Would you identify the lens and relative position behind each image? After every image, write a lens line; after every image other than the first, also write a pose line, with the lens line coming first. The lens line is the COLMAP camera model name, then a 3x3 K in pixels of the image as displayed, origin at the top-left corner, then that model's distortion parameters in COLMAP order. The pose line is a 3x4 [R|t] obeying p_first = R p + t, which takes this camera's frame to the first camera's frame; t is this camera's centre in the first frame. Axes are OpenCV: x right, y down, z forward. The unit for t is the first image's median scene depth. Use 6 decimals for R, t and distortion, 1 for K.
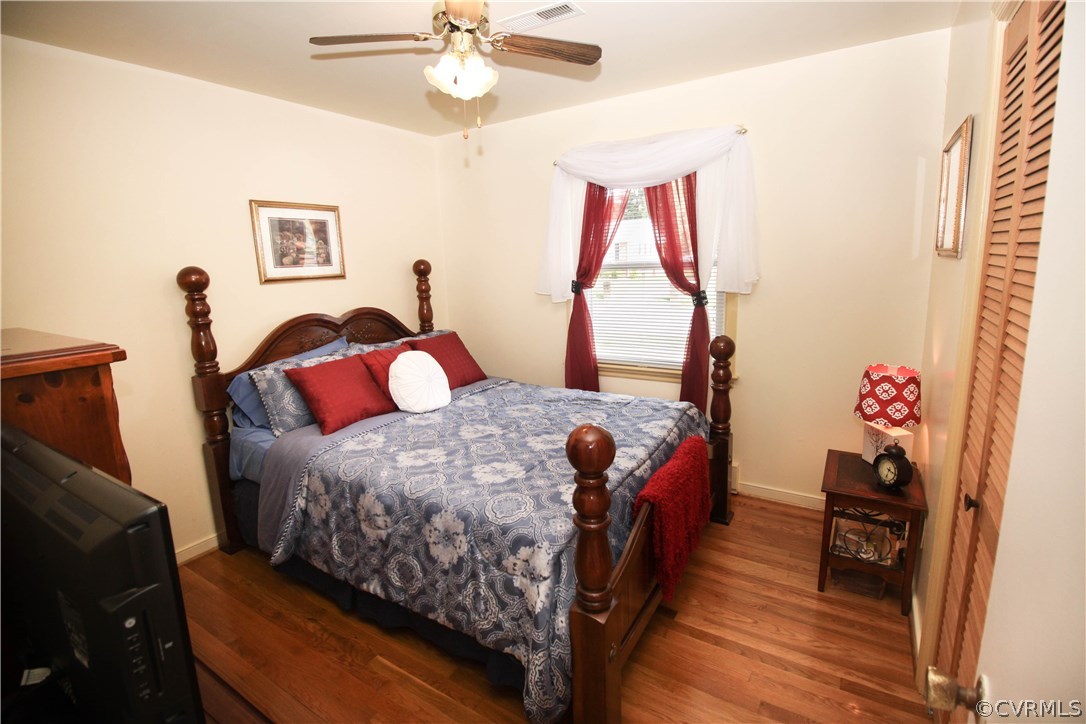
lens RADIAL K [[505.2, 0, 543.0], [0, 505.2, 362.0], [0, 0, 1]] dist [-0.000645, -0.000091]
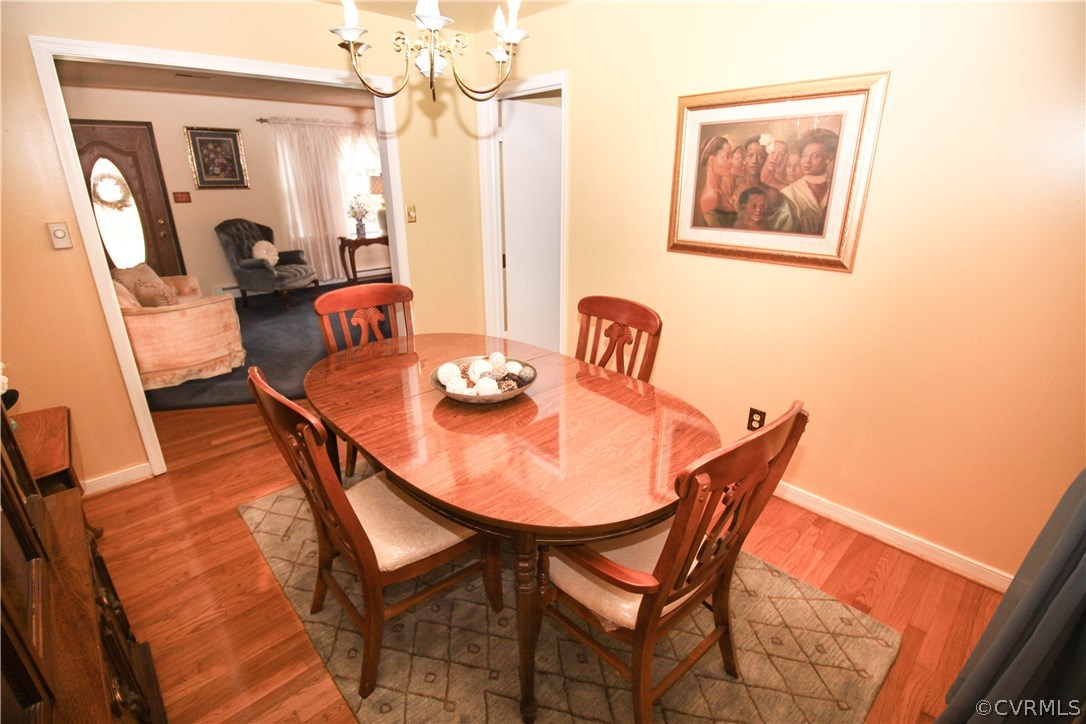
lens RADIAL K [[505.2, 0, 543.0], [0, 505.2, 362.0], [0, 0, 1]] dist [-0.000645, -0.000091]
pose [[-0.249259, 0.384074, -0.889020, 0.048457], [-0.177961, 0.884197, 0.431886, -0.241400], [0.951945, 0.265863, -0.152044, 0.888991]]
